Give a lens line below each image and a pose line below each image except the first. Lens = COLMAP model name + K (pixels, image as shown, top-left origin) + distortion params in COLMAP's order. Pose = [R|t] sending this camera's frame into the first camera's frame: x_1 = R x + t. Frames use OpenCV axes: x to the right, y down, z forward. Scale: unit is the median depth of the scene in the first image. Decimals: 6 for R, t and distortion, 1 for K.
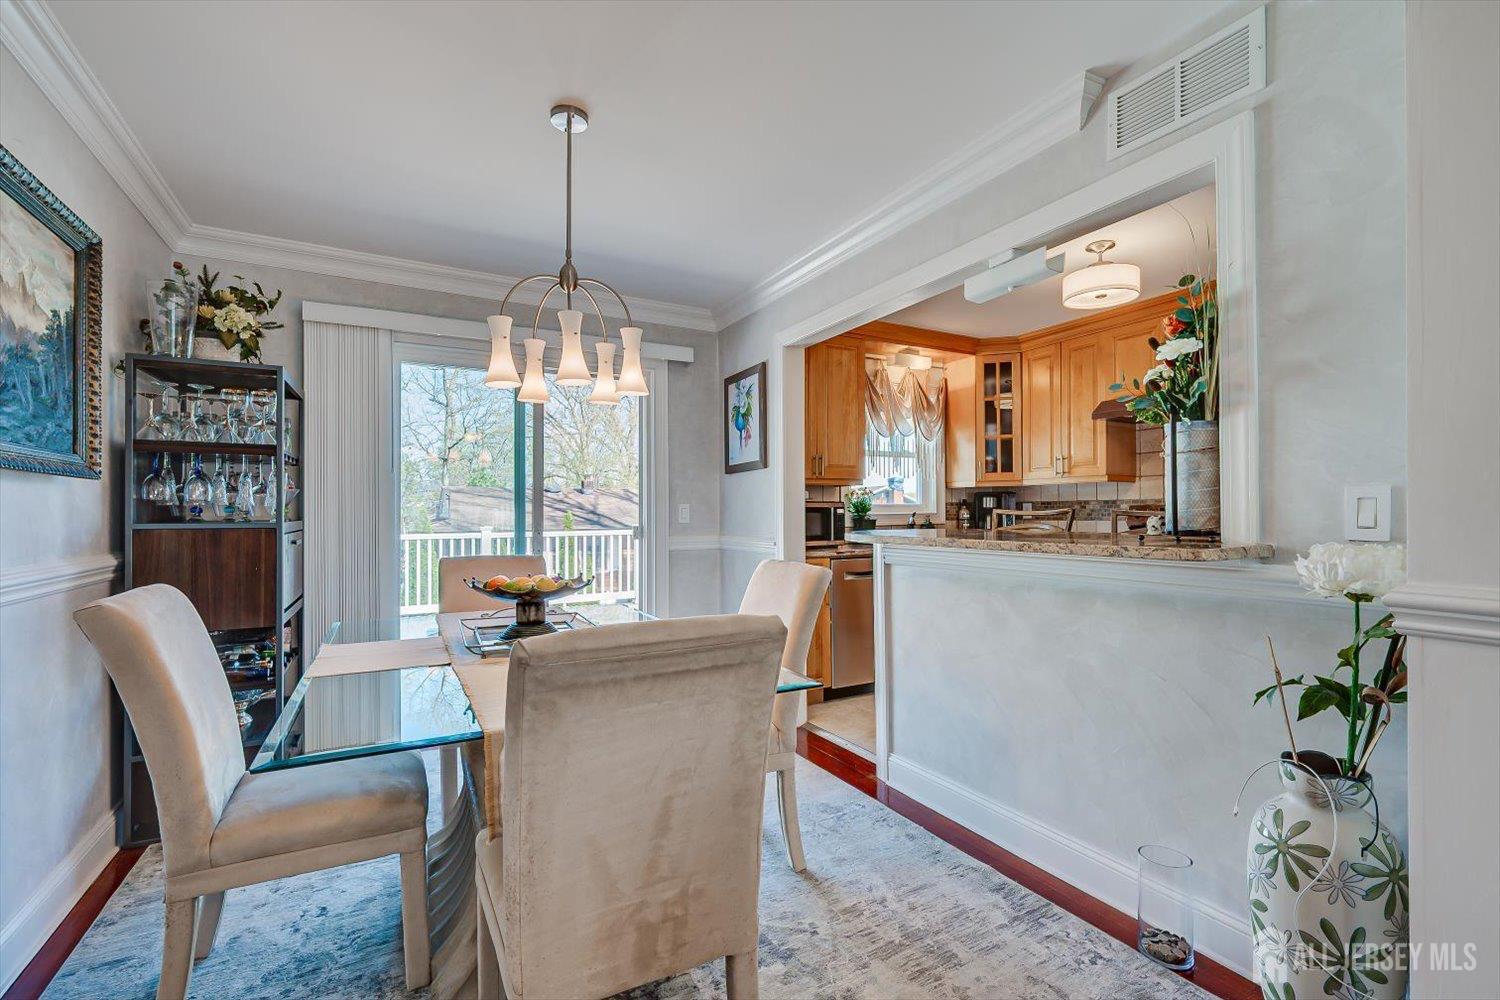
lens RADIAL K [[674.6, 0, 762.0], [0, 674.6, 505.0], [0, 0, 1]] dist [0.004318, -0.000514]
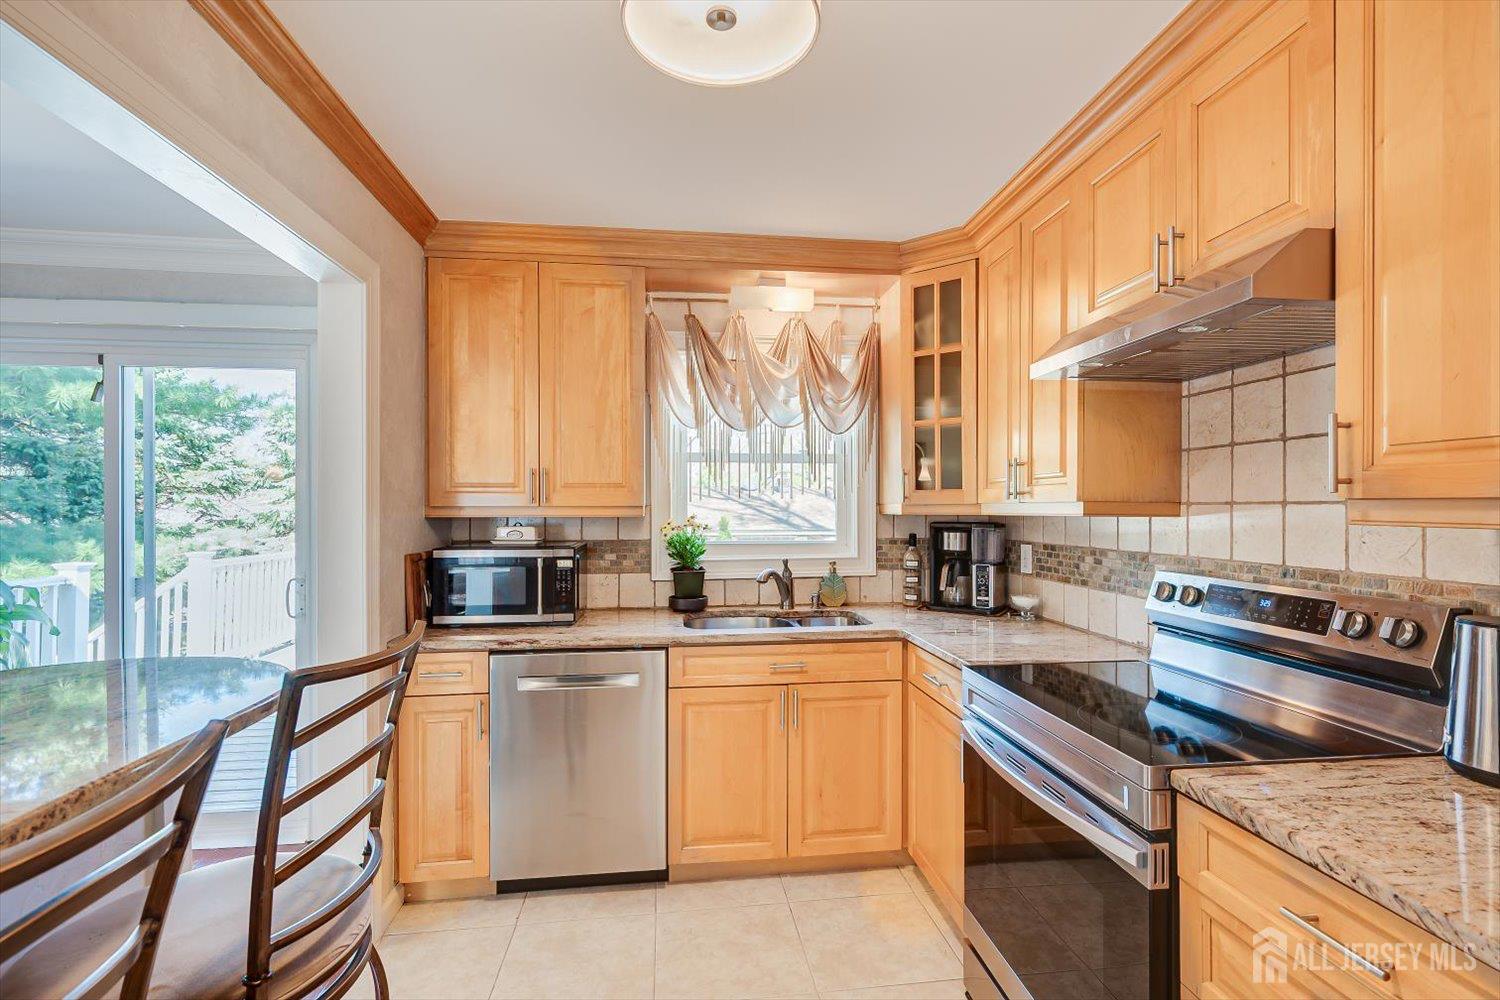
lens RADIAL K [[674.6, 0, 754.0], [0, 674.6, 506.2], [0, 0, 1]] dist [0.004318, -0.000514]
pose [[0.921992, 0.006094, -0.387160, 0.503820], [-0.000757, 0.999903, 0.013935, -0.049725], [0.387207, -0.012555, 0.921907, 0.532933]]
